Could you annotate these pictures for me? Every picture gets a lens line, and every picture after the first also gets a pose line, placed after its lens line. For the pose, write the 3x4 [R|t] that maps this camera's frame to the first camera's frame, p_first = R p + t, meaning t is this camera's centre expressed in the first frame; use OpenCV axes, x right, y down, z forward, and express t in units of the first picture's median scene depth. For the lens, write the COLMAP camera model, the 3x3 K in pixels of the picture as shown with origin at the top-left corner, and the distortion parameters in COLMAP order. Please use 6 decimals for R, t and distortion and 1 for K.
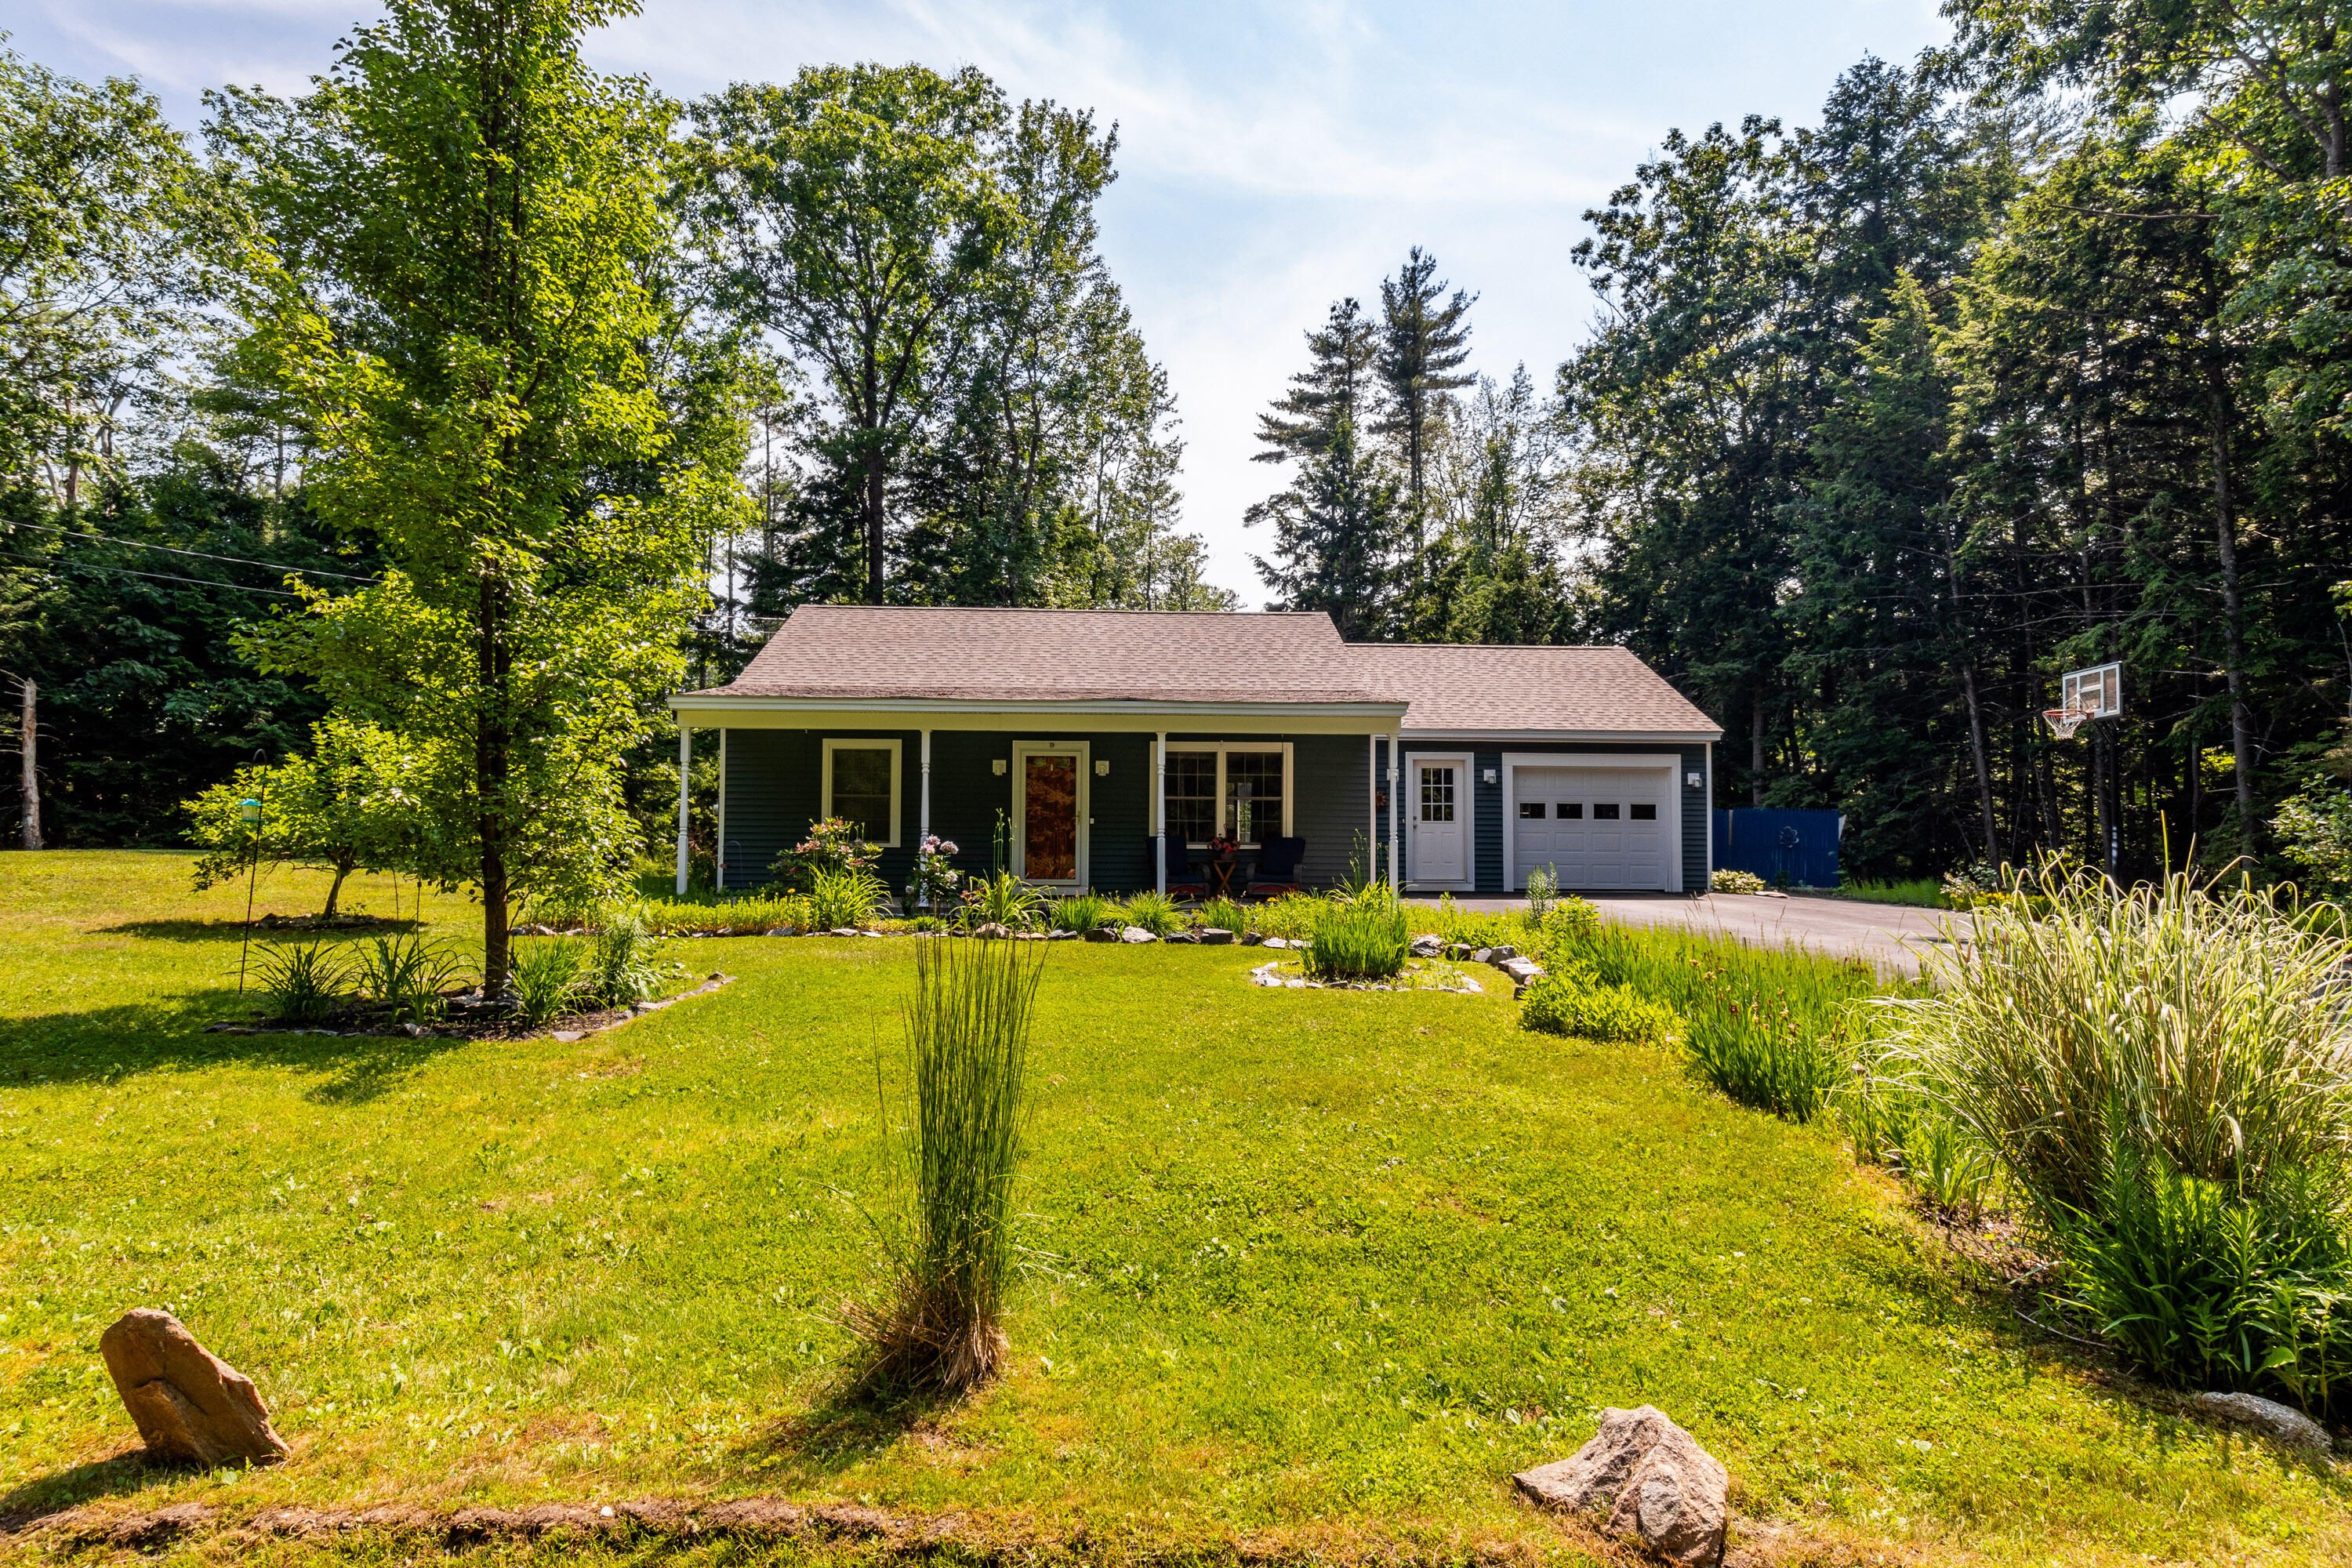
lens RADIAL K [[1196.1, 0, 1161.6], [0, 1196.1, 768.2], [0, 0, 1]] dist [0.001988, 0.000074]
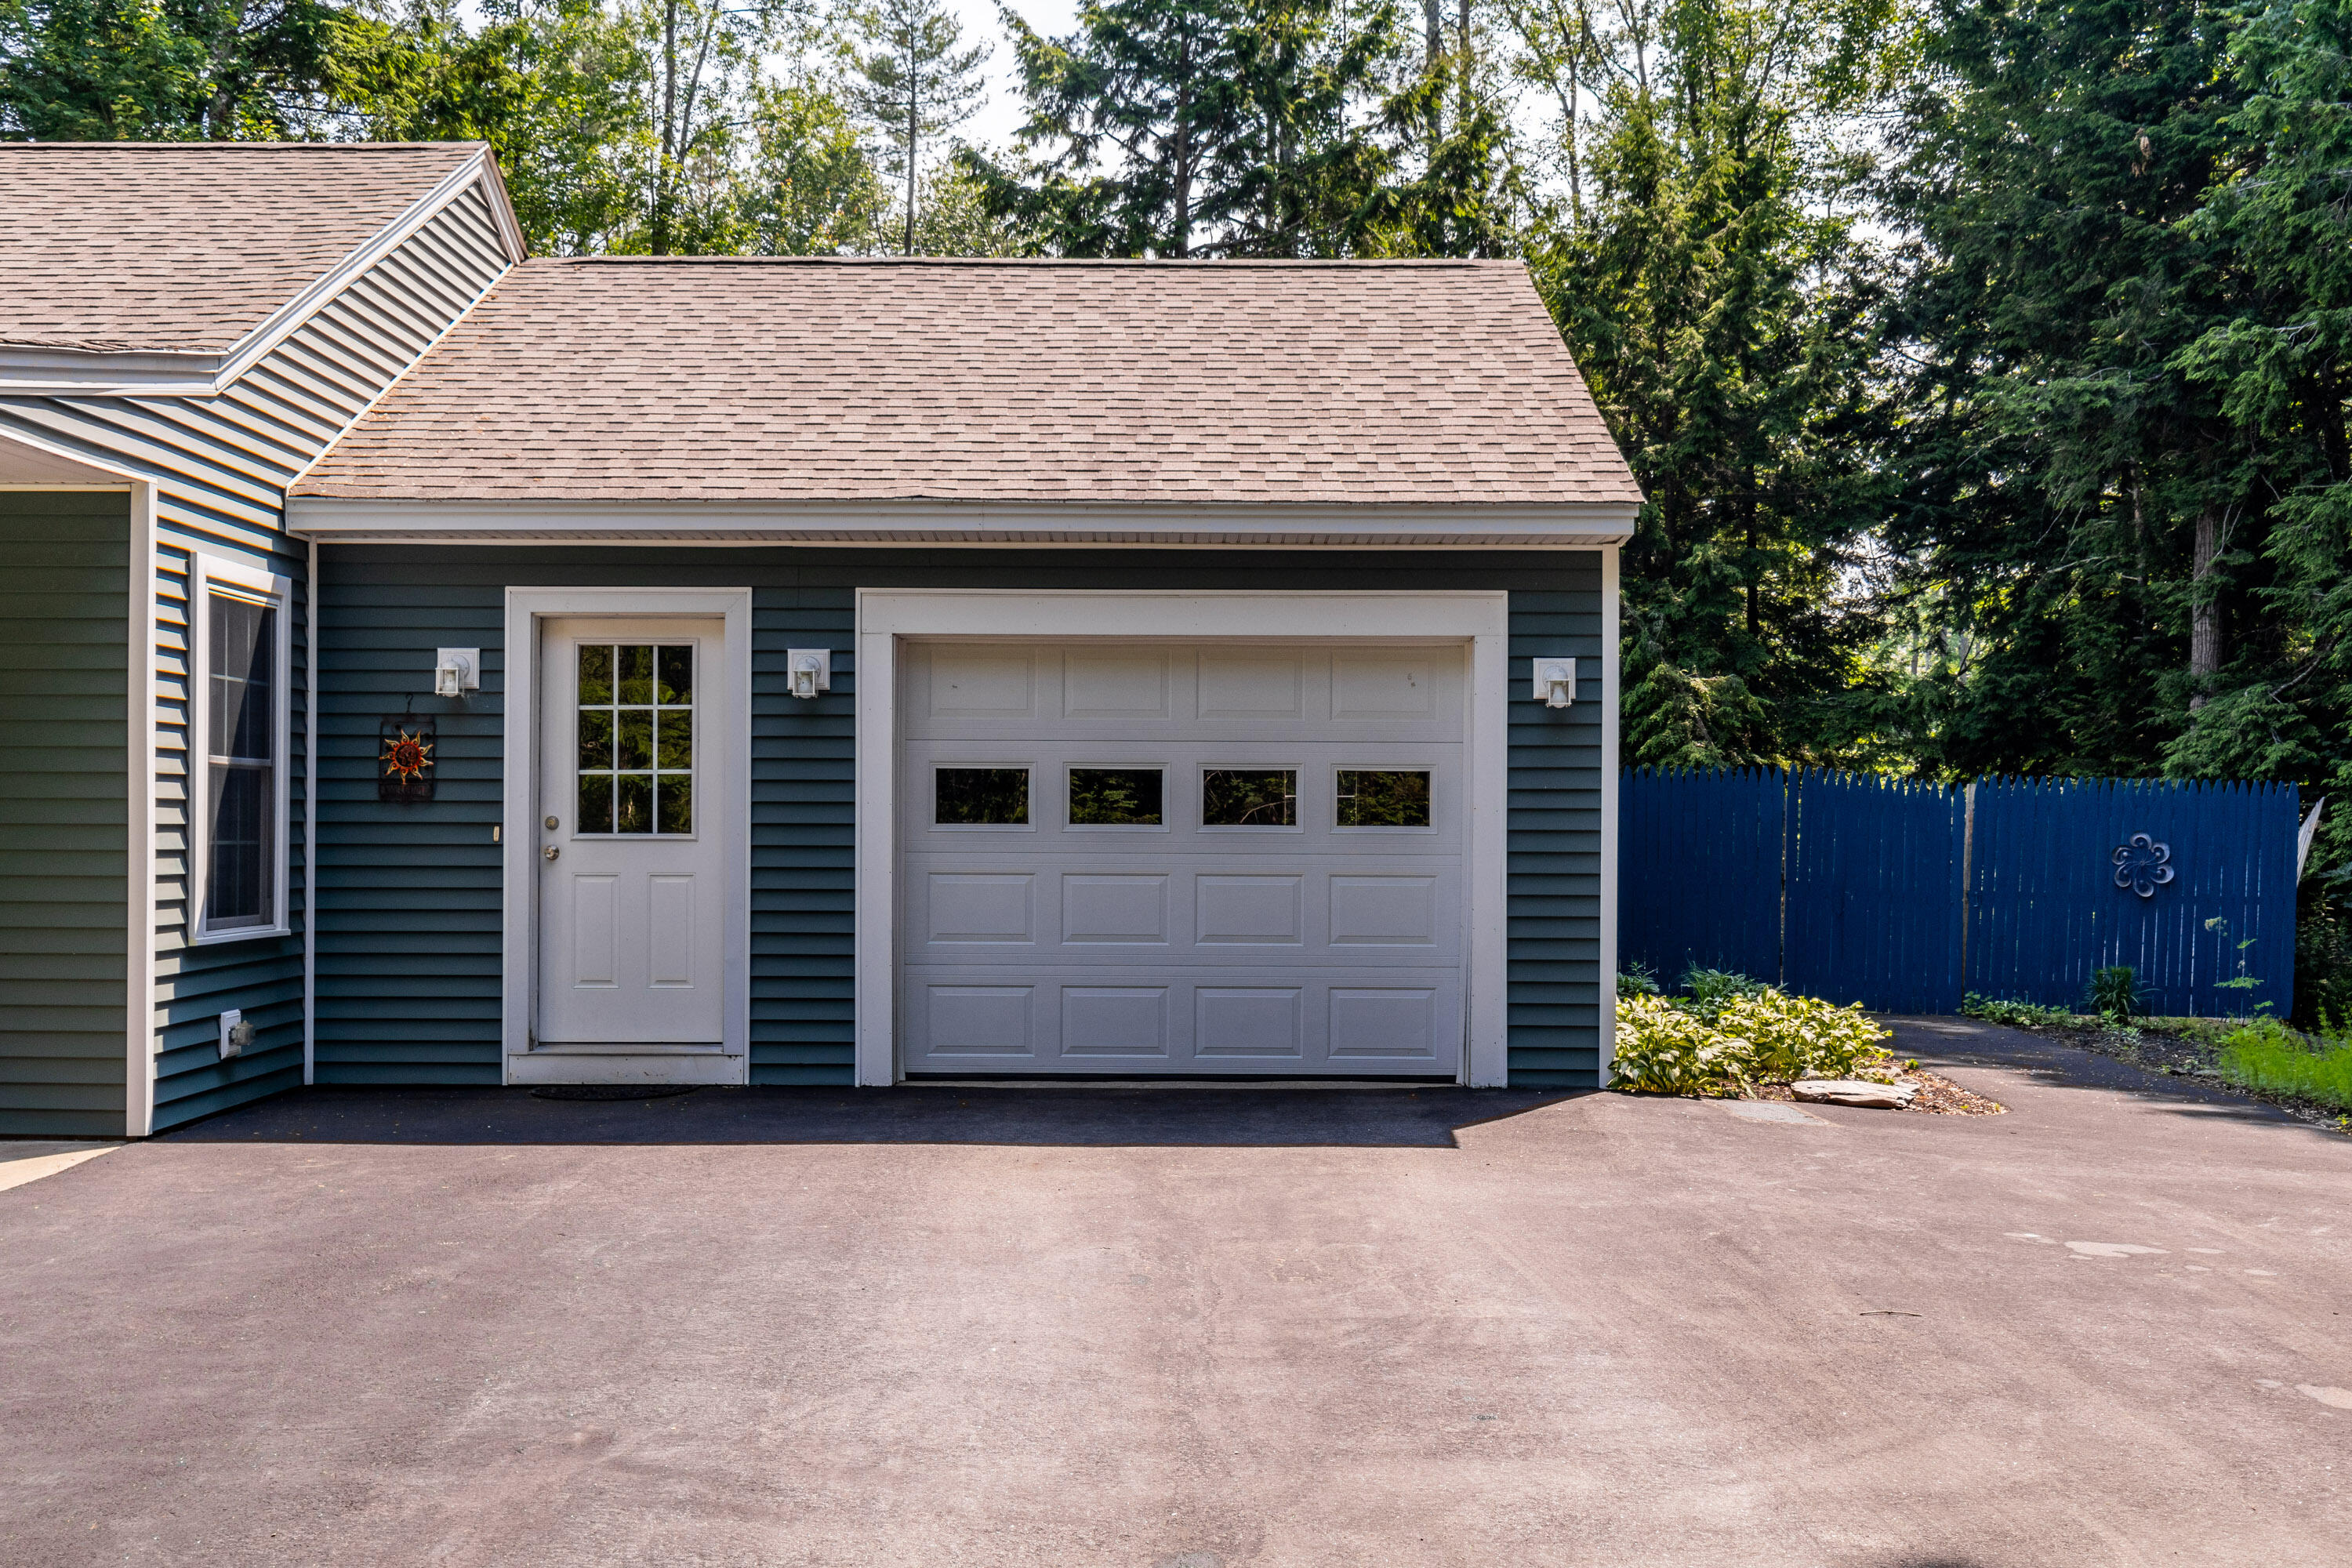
lens RADIAL K [[2395.2, 0, 1176.3], [0, 2395.2, 807.5], [0, 0, 1]] dist [0.039865, 0.000000]
pose [[0.999605, -0.003390, -0.027913, 0.372627], [0.004703, 0.998879, 0.047105, 0.012218], [0.027722, -0.047218, 0.998500, 0.444120]]
